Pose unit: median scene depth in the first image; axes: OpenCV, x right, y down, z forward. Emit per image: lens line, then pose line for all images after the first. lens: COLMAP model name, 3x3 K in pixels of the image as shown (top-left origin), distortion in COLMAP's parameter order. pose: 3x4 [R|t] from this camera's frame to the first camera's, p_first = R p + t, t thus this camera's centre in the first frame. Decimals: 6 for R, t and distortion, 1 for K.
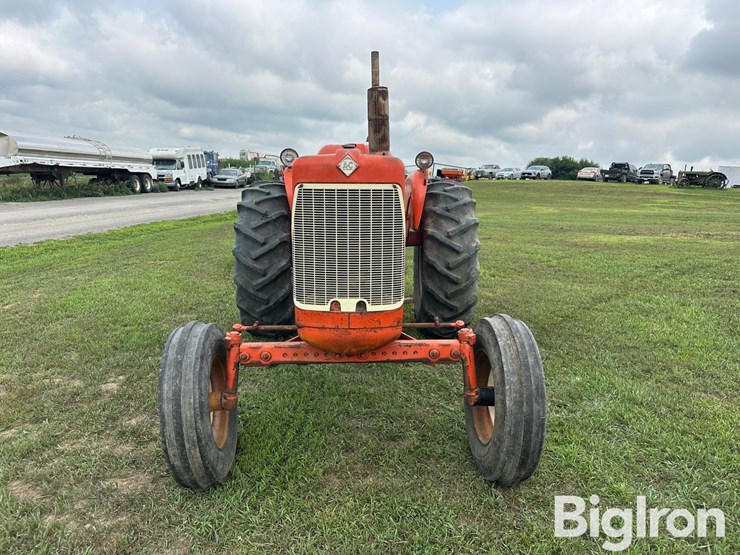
lens RADIAL K [[527.9, 0, 370.0], [0, 527.9, 277.5], [0, 0, 1]] dist [0.054936, -0.084274]
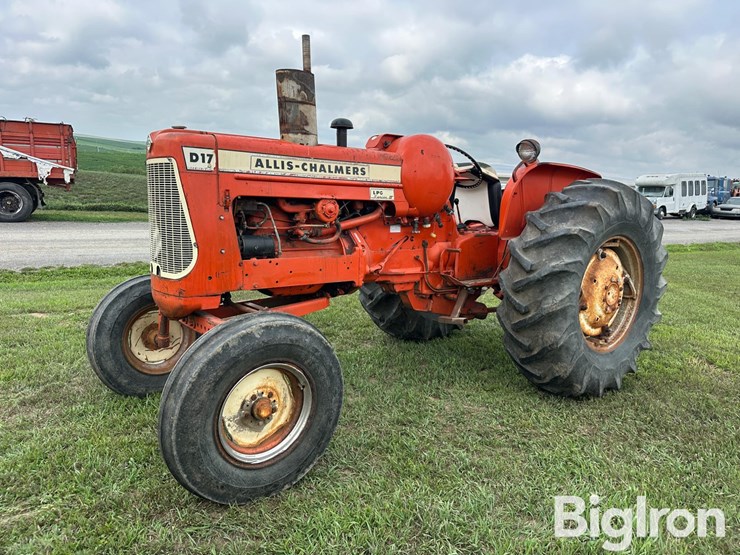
lens RADIAL K [[519.0, 0, 370.0], [0, 519.0, 277.5], [0, 0, 1]] dist [0.147758, -0.203875]
pose [[0.593781, 0.126316, -0.794650, 0.140163], [-0.171828, 0.984725, 0.028136, -0.004875], [0.786065, 0.119836, 0.606416, 0.085093]]
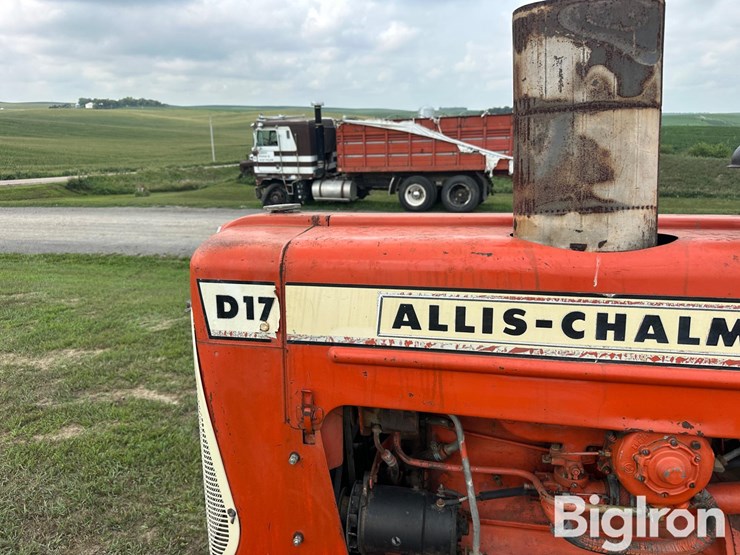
lens RADIAL K [[527.9, 0, 370.0], [0, 527.9, 277.5], [0, 0, 1]] dist [0.054936, -0.084274]
pose [[-0.199190, 0.193557, -0.960656, 0.053153], [-0.178735, 0.956681, 0.229816, -0.038967], [0.963523, 0.217480, -0.155966, 0.145858]]
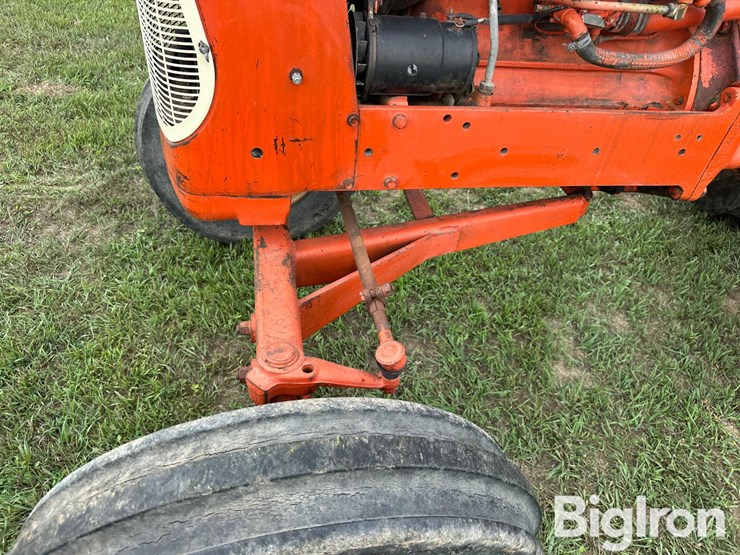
lens RADIAL K [[537.9, 0, 373.9], [0, 537.9, 274.9], [0, 0, 1]] dist [0.061693, -0.093701]
pose [[0.170358, 0.653424, -0.737574, 0.052417], [-0.280163, 0.749743, 0.599496, -0.017259], [0.944715, 0.104512, 0.310790, 0.130807]]
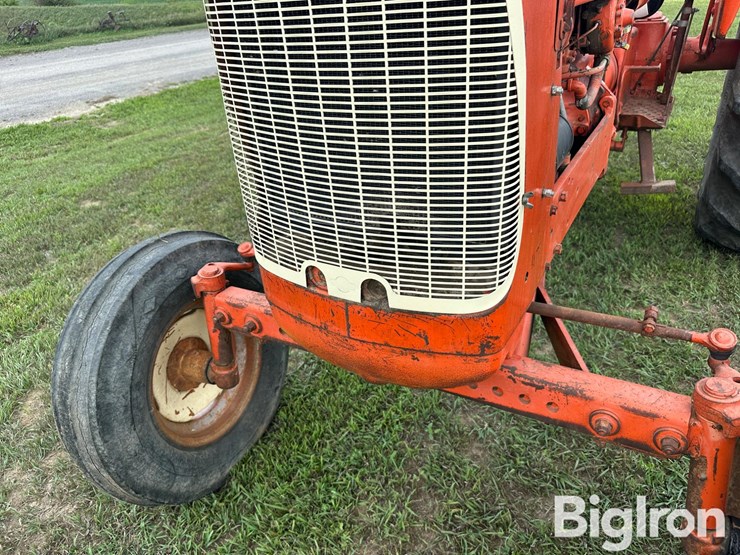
lens RADIAL K [[527.9, 0, 370.0], [0, 527.9, 277.5], [0, 0, 1]] dist [0.054936, -0.084274]
pose [[0.862701, 0.180089, -0.472562, 0.018746], [-0.012338, 0.941662, 0.336335, -0.009587], [0.505563, -0.284326, 0.814595, 0.088575]]
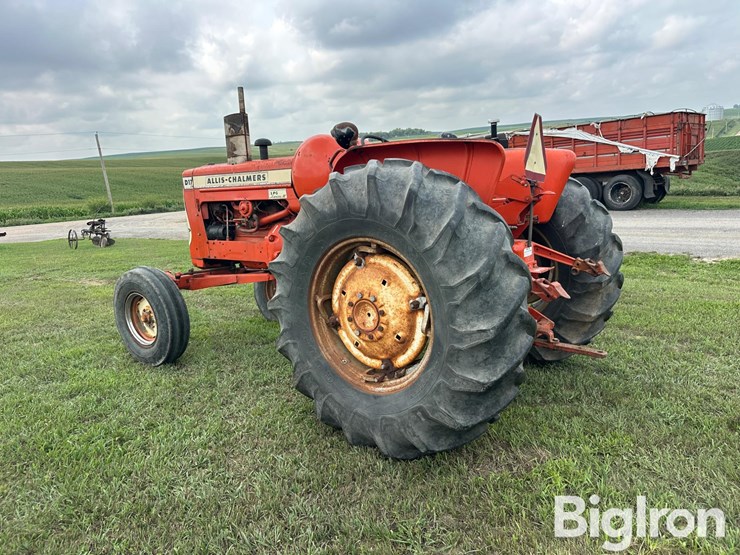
lens RADIAL K [[525.5, 0, 370.0], [0, 525.5, 277.5], [0, 0, 1]] dist [0.095395, -0.147317]
pose [[-0.621035, 0.145173, -0.770221, 0.147310], [-0.105228, 0.958357, 0.265479, -0.053665], [0.776687, 0.245920, -0.579897, 0.338111]]
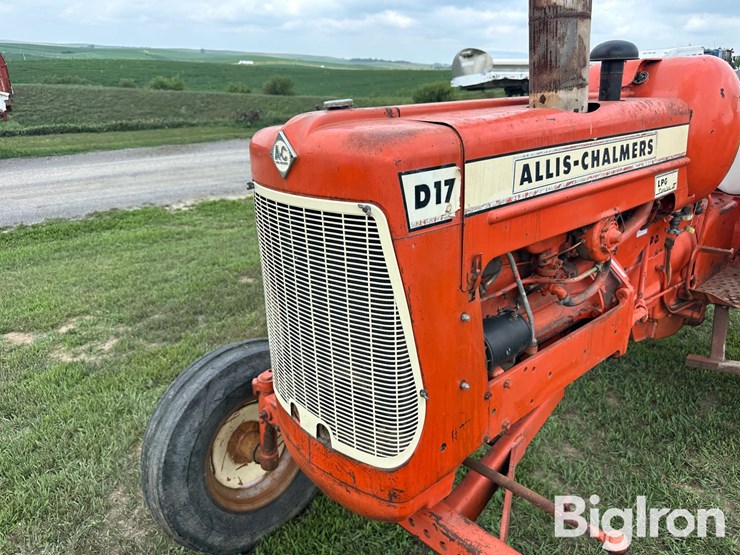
lens RADIAL K [[534.0, 0, 373.6], [0, 534.0, 275.9], [0, 0, 1]] dist [-0.002141, -0.006877]
pose [[0.656946, 0.217618, -0.721847, 0.043645], [-0.098650, 0.974017, 0.203860, -0.025087], [0.747455, -0.062715, 0.661345, 0.088983]]
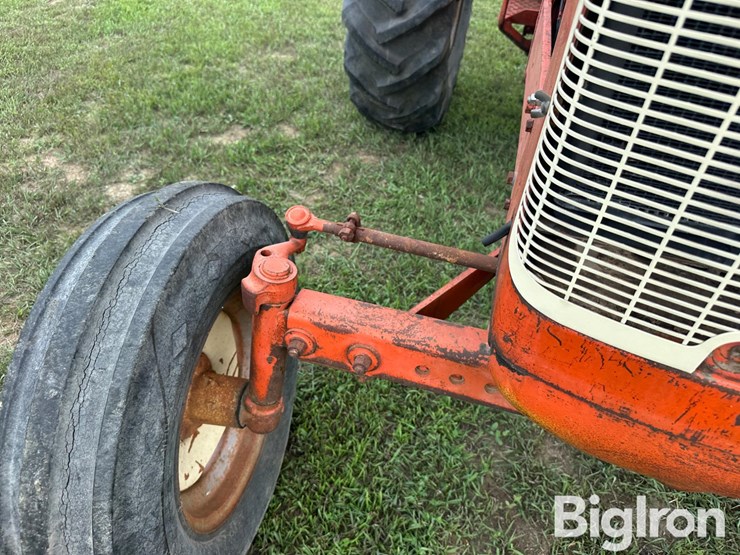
lens RADIAL K [[527.9, 0, 370.0], [0, 527.9, 277.5], [0, 0, 1]] dist [0.054936, -0.084274]
pose [[0.961598, 0.221879, -0.161551, -0.020988], [-0.120042, 0.869328, 0.479436, -0.005806], [0.246817, -0.441632, 0.862579, 0.102814]]
